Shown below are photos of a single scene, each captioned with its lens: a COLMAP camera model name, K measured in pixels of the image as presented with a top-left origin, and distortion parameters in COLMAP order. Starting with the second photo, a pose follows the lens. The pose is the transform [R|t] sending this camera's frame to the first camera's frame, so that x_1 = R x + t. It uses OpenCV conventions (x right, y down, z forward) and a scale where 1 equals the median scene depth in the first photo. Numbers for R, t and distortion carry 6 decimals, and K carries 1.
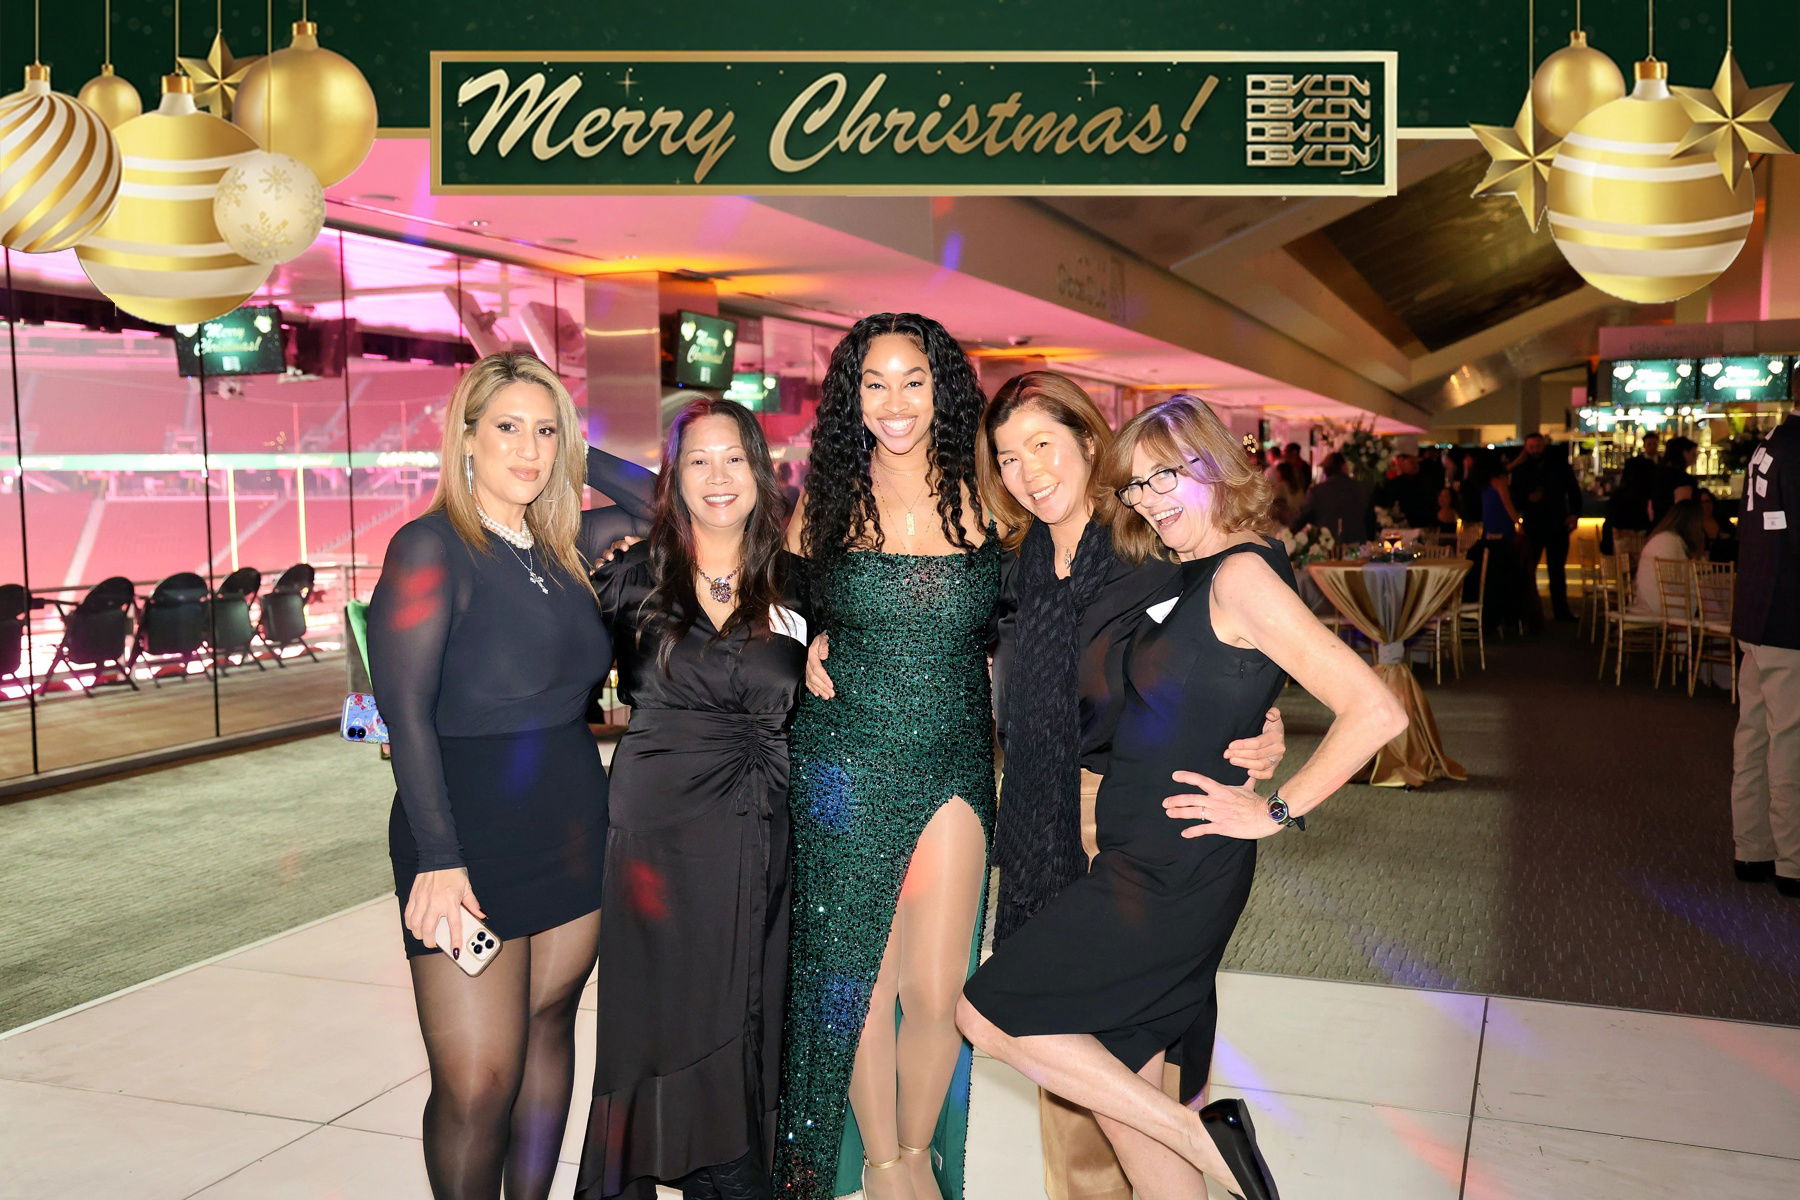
lens RADIAL K [[1691.6, 0, 900.0], [0, 1691.6, 600.0], [0, 0, 1]] dist [-0.005688, -0.006886]
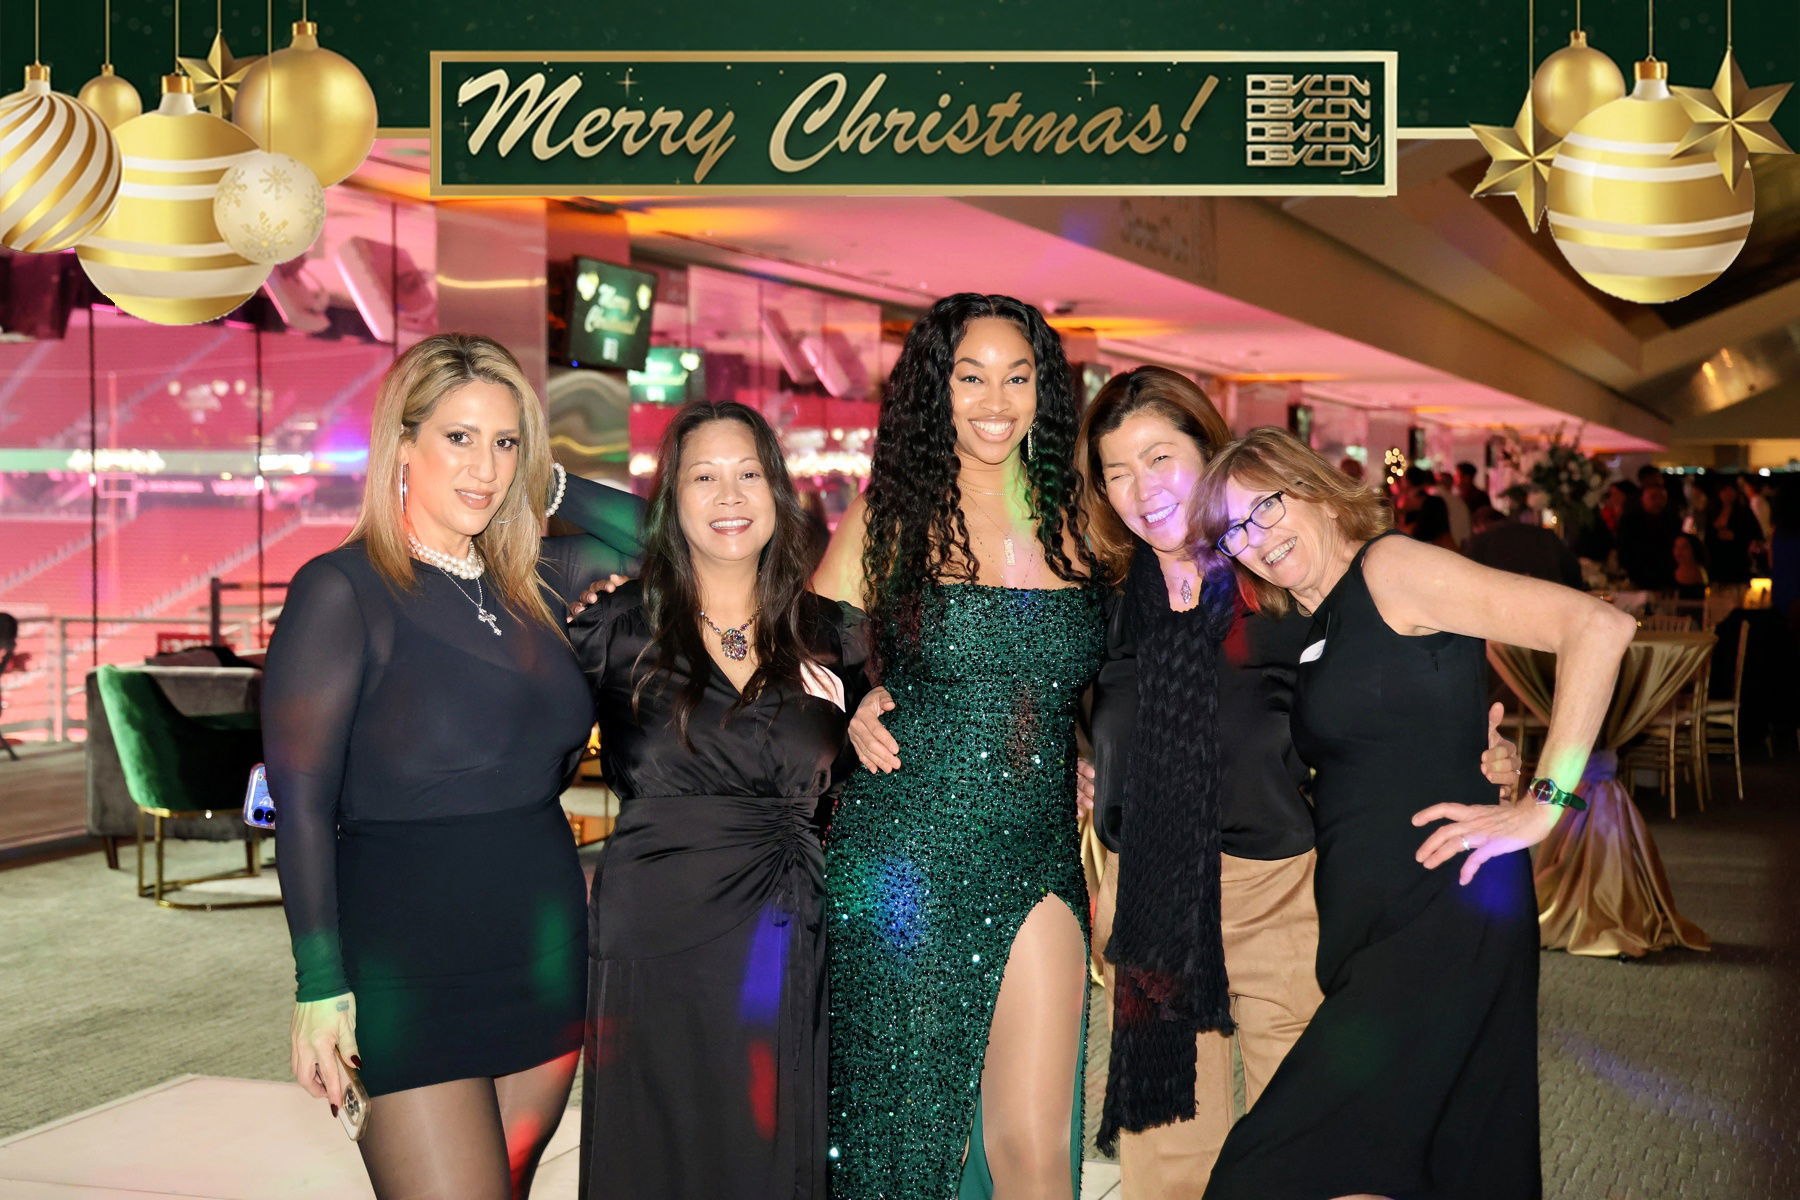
lens RADIAL K [[2628.2, 0, 892.1], [0, 2628.2, 580.9], [0, 0, 1]] dist [0.154216, 0.062349]
pose [[0.999701, 0.017840, 0.016698, -0.016181], [-0.017097, 0.998902, -0.043609, 0.006211], [-0.017458, 0.043310, 0.998909, -0.073392]]
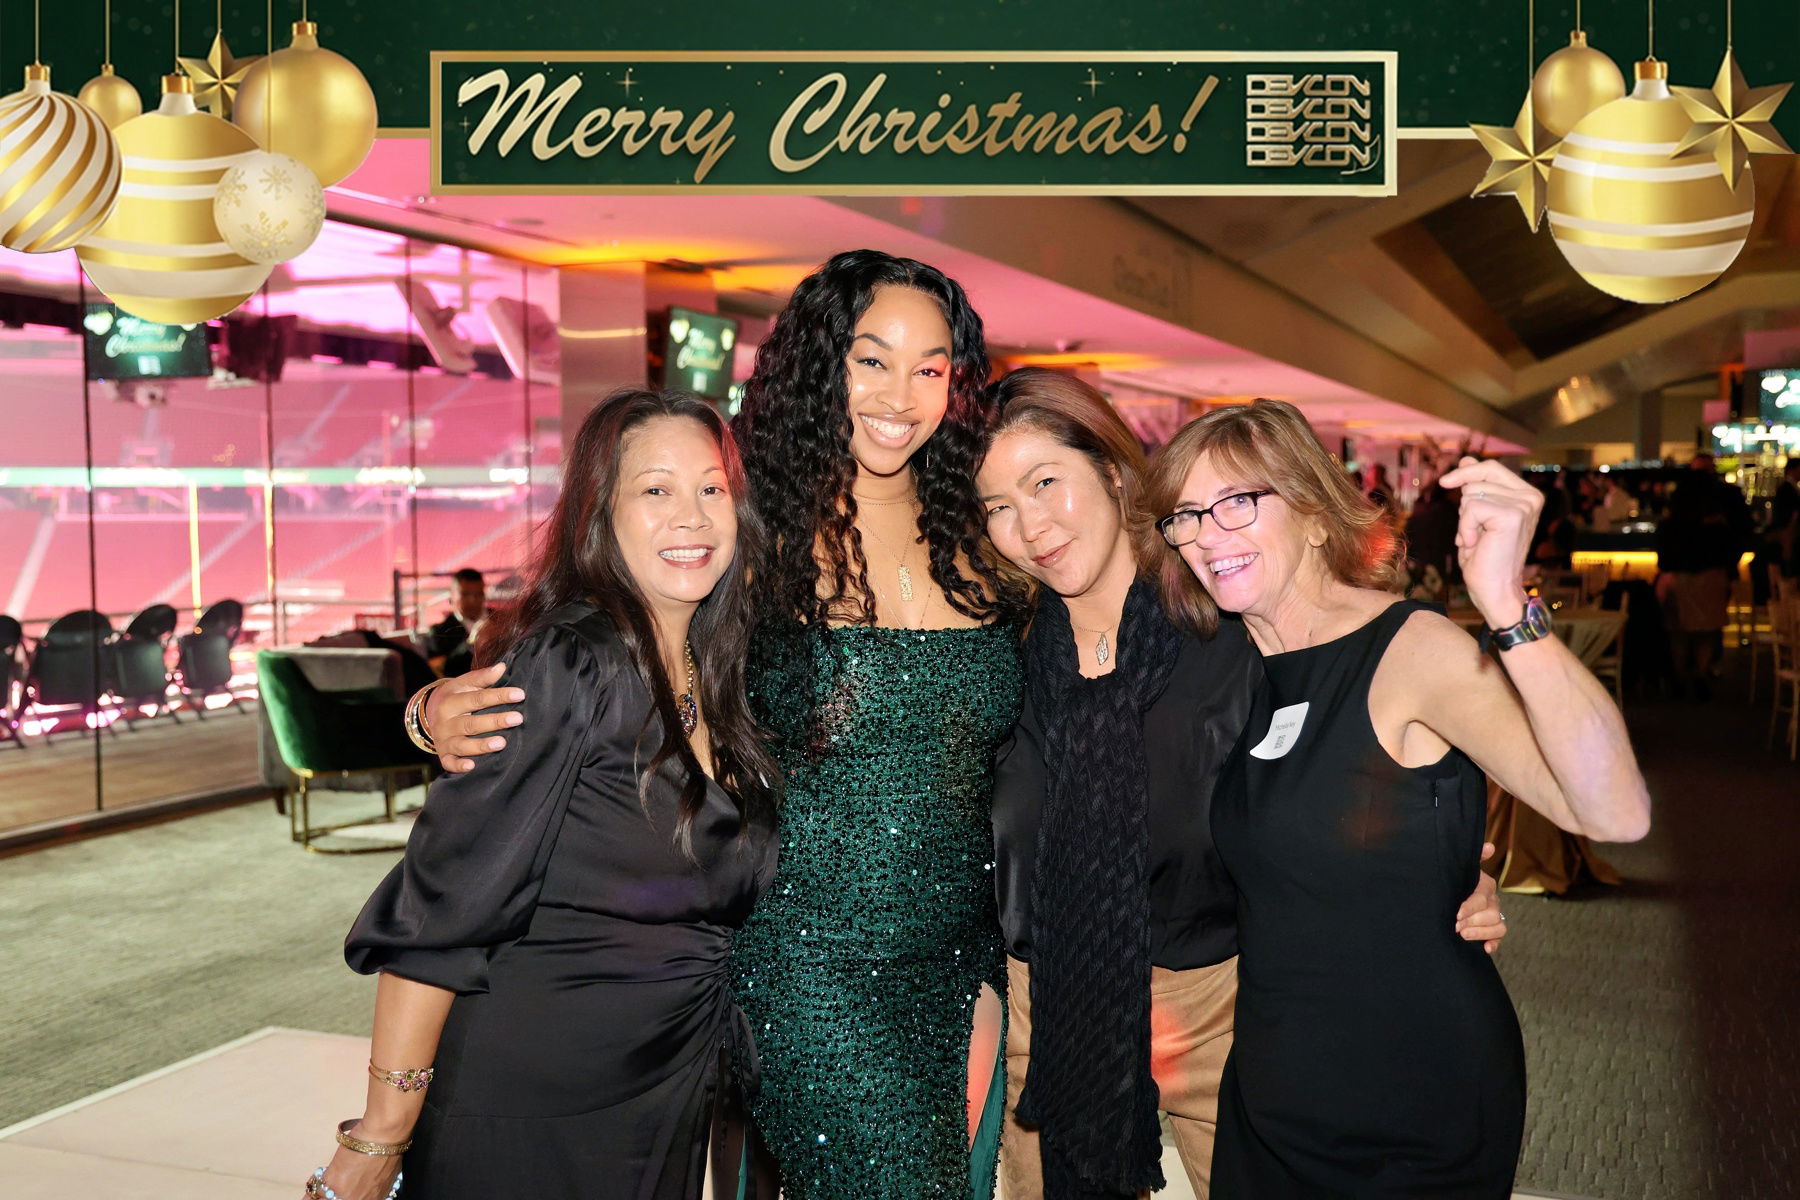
lens RADIAL K [[1805.8, 0, 900.0], [0, 1805.8, 600.0], [0, 0, 1]] dist [0.025964, 0.033918]
pose [[0.999694, 0.007419, -0.023617, 0.008368], [-0.007787, 0.999849, -0.015516, -0.009636], [0.023498, 0.015695, 0.999601, 0.090695]]
